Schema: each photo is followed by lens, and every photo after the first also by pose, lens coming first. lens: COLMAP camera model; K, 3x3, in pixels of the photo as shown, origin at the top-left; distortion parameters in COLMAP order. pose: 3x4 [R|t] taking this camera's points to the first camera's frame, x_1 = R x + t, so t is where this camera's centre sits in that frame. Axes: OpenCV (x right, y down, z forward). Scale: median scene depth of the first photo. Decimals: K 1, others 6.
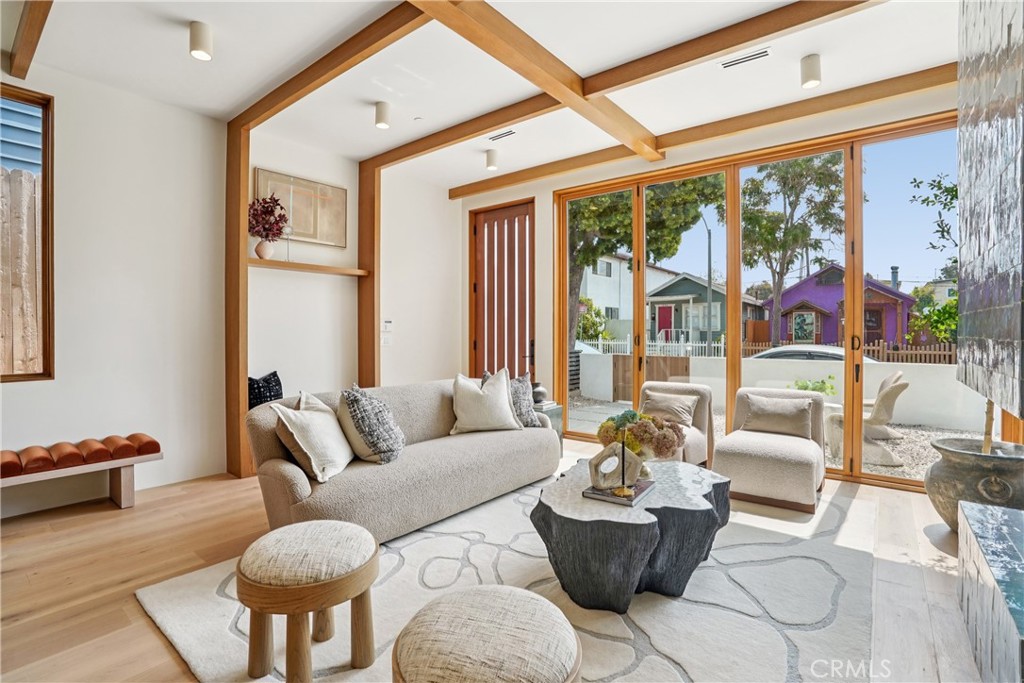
lens RADIAL K [[481.3, 0, 509.9], [0, 481.3, 334.8], [0, 0, 1]] dist [-0.073763, 0.029185]
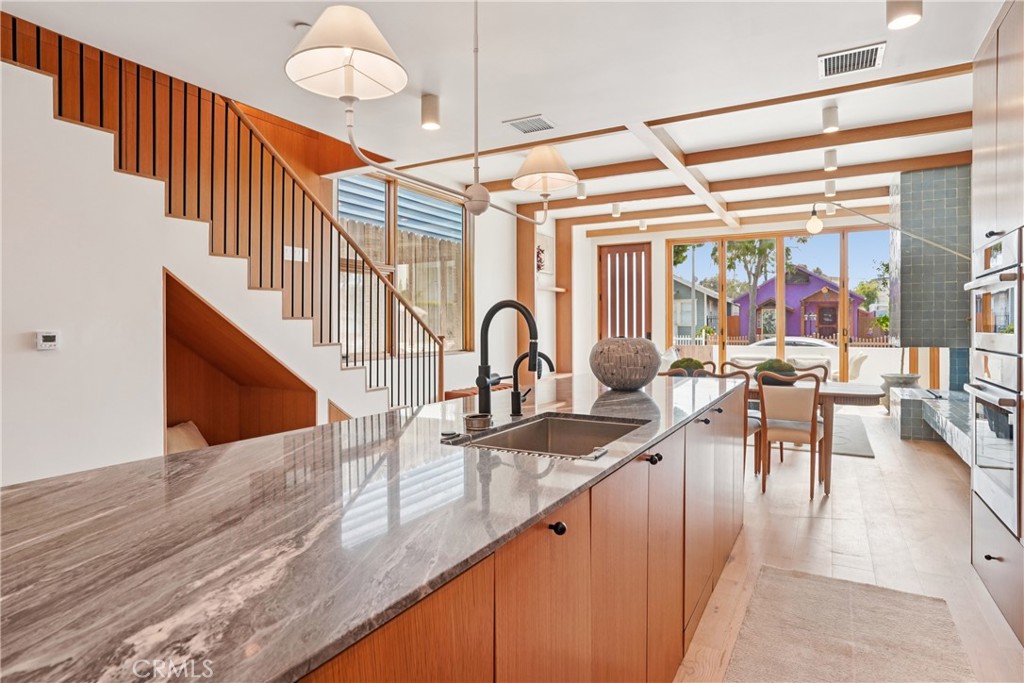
lens RADIAL K [[560.3, 0, 509.3], [0, 560.3, 324.8], [0, 0, 1]] dist [-0.054827, 0.030032]
pose [[0.988204, -0.000368, 0.153143, -0.970242], [0.001911, 0.999949, -0.009934, 0.005975], [-0.153131, 0.010109, 0.988154, -1.032214]]
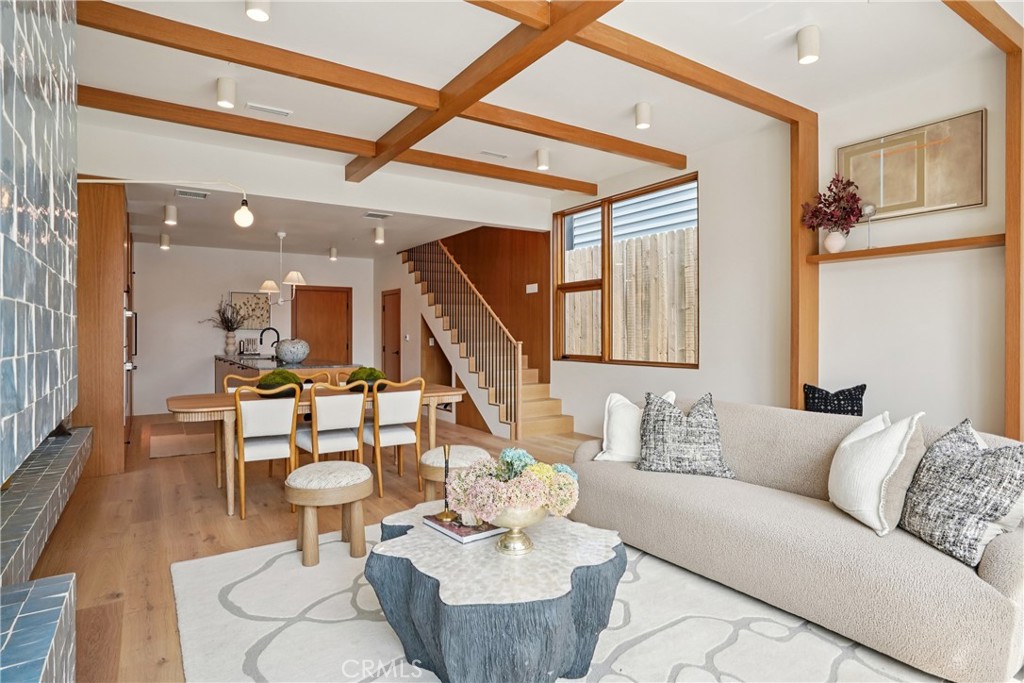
lens RADIAL K [[553.2, 0, 511.2], [0, 553.2, 329.3], [0, 0, 1]] dist [-0.040455, 0.028493]
pose [[-0.294812, -0.006343, -0.955534, 0.653146], [-0.007068, 0.999965, -0.004457, -0.011340], [0.955529, 0.005440, -0.294846, 0.768903]]
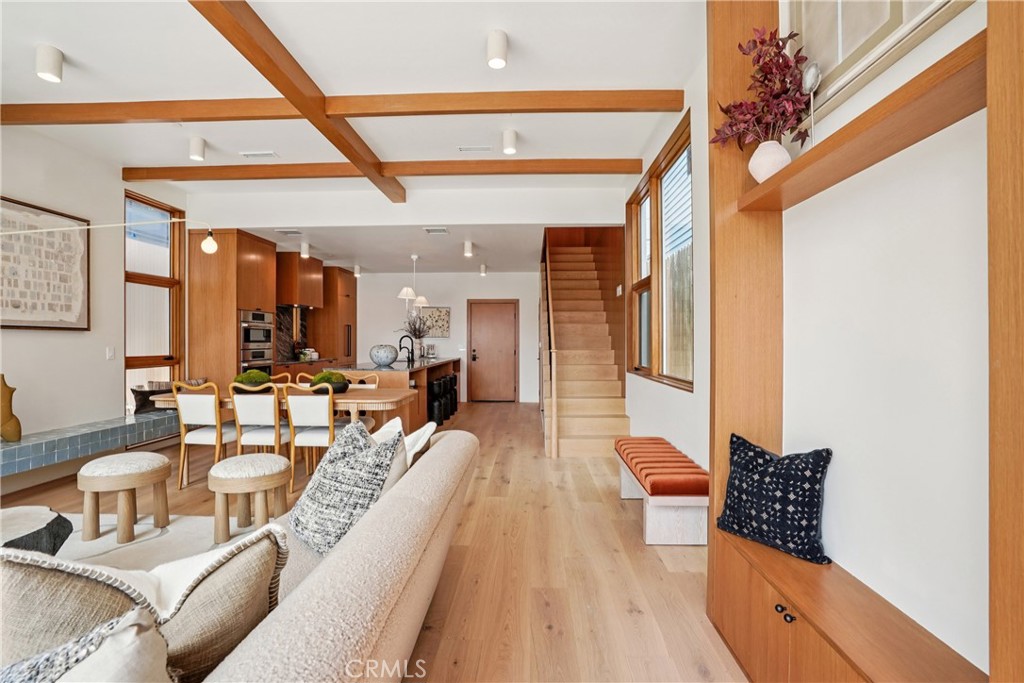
lens RADIAL K [[480.4, 0, 517.6], [0, 480.4, 337.1], [0, 0, 1]] dist [-0.051422, 0.017834]
pose [[-0.792765, -0.006760, -0.609490, -0.058451], [-0.007823, 0.999969, -0.000916, -0.014047], [0.609477, 0.004042, -0.792793, 1.270717]]
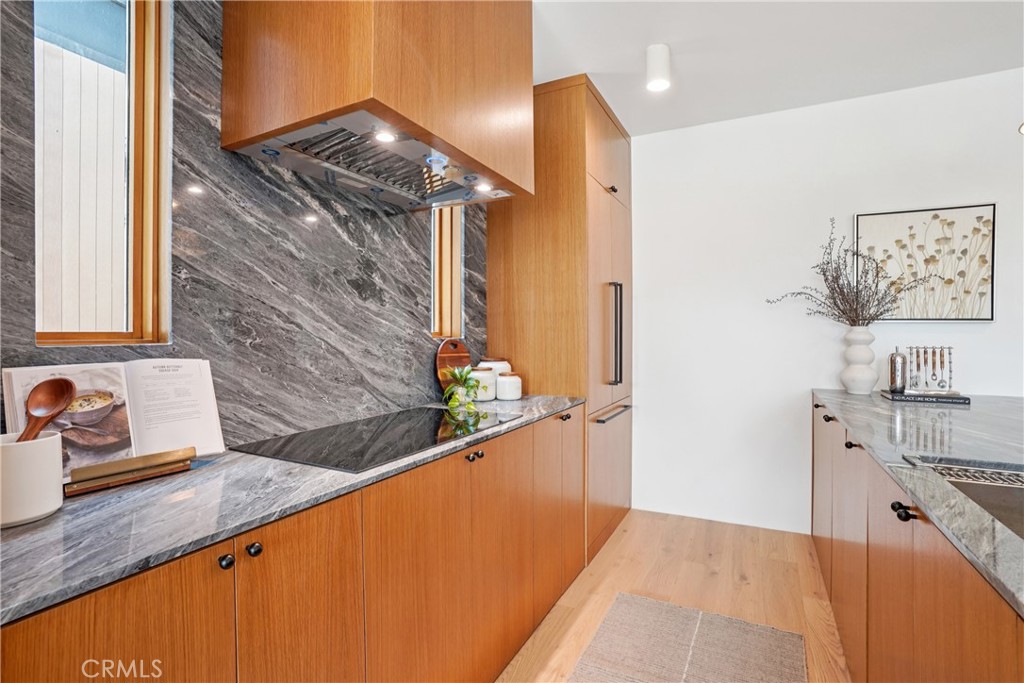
lens RADIAL K [[486.5, 0, 513.0], [0, 486.5, 332.5], [0, 0, 1]] dist [-0.064386, 0.029780]
pose [[-0.979105, 0.002780, -0.203335, -0.533687], [0.001310, 0.999972, 0.007363, -0.000236], [0.203350, 0.006943, -0.979081, -0.428543]]
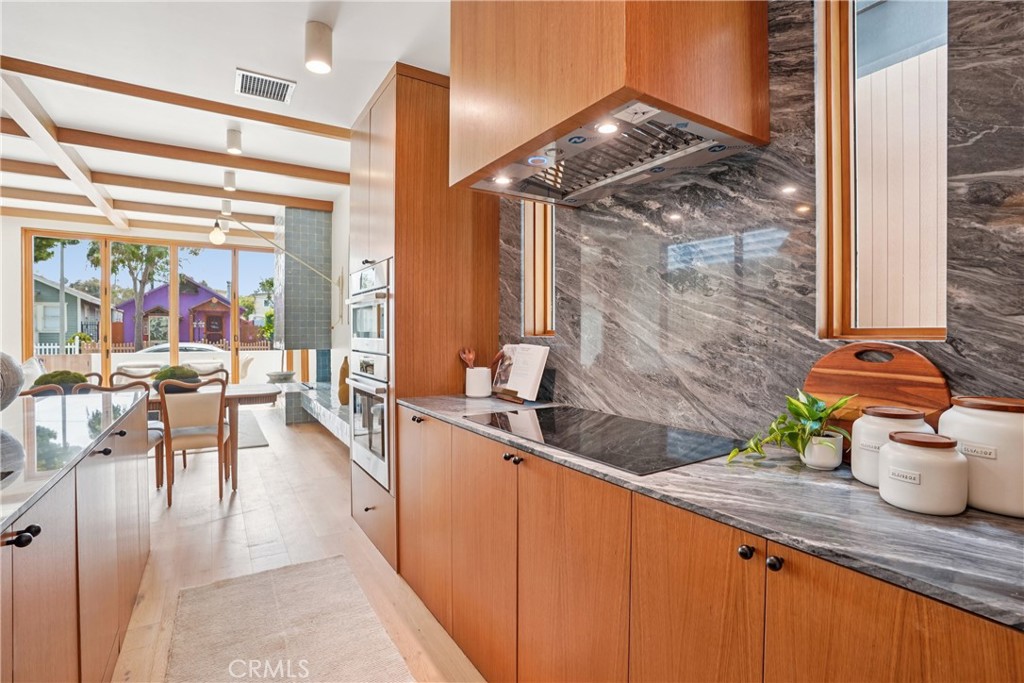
lens RADIAL K [[481.3, 0, 514.3], [0, 481.3, 337.5], [0, 0, 1]] dist [-0.070294, 0.028526]
pose [[0.315832, -0.009469, 0.948768, -0.934904], [0.007039, 0.999946, 0.007636, 0.005612], [-0.948789, 0.004267, 0.315881, -0.932612]]
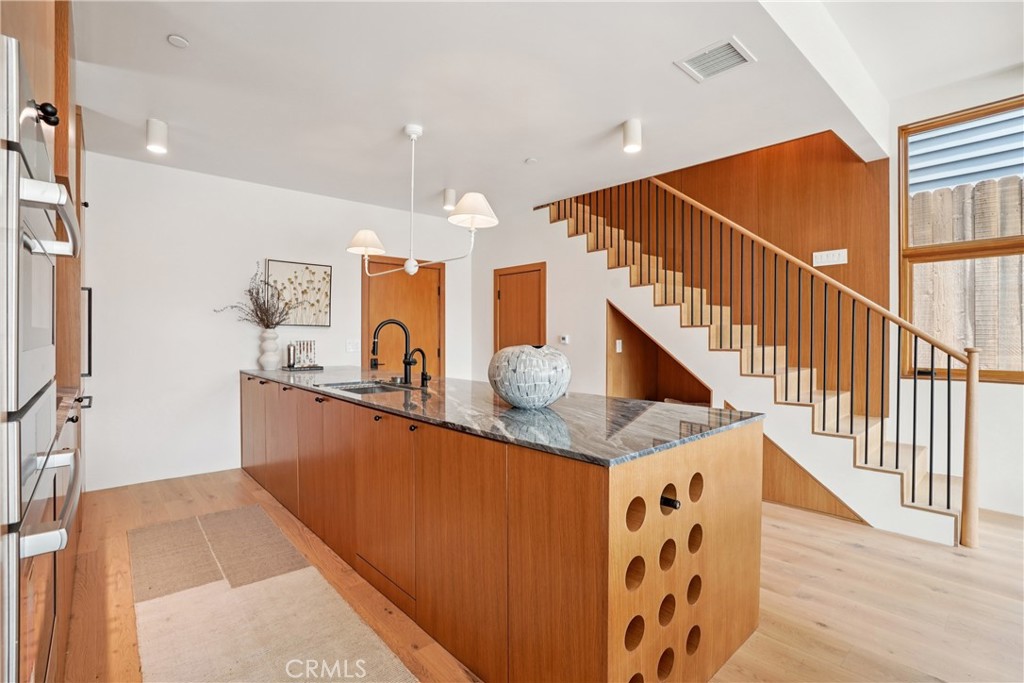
lens RADIAL K [[484.8, 0, 514.4], [0, 484.8, 325.2], [0, 0, 1]] dist [-0.067499, 0.025586]
pose [[-0.157806, -0.016891, -0.987326, -0.150498], [-0.008679, 0.999839, -0.015718, 0.000450], [0.987432, 0.006089, -0.157927, -0.252697]]
